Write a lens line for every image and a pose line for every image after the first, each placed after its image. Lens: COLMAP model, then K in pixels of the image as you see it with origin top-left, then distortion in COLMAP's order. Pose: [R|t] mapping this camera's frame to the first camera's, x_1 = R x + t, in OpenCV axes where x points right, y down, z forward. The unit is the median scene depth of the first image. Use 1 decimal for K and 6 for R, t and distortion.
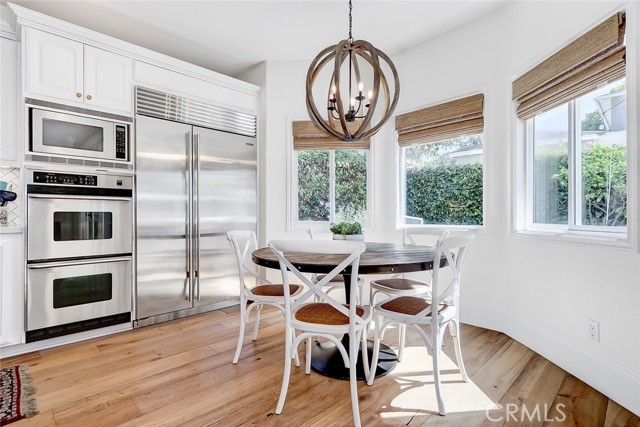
lens RADIAL K [[316.6, 0, 320.0], [0, 316.6, 213.5], [0, 0, 1]] dist [-0.000027, -0.000640]
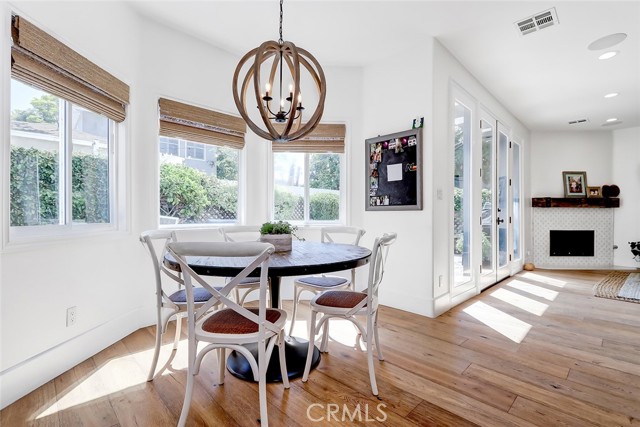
lens RADIAL K [[293.6, 0, 320.0], [0, 293.6, 213.5], [0, 0, 1]] dist [0.001591, -0.000144]
pose [[-0.000809, 0.004864, 0.999988, -0.725745], [-0.010582, 0.999932, -0.004872, 0.004162], [-0.999944, -0.010586, -0.000758, 0.752238]]
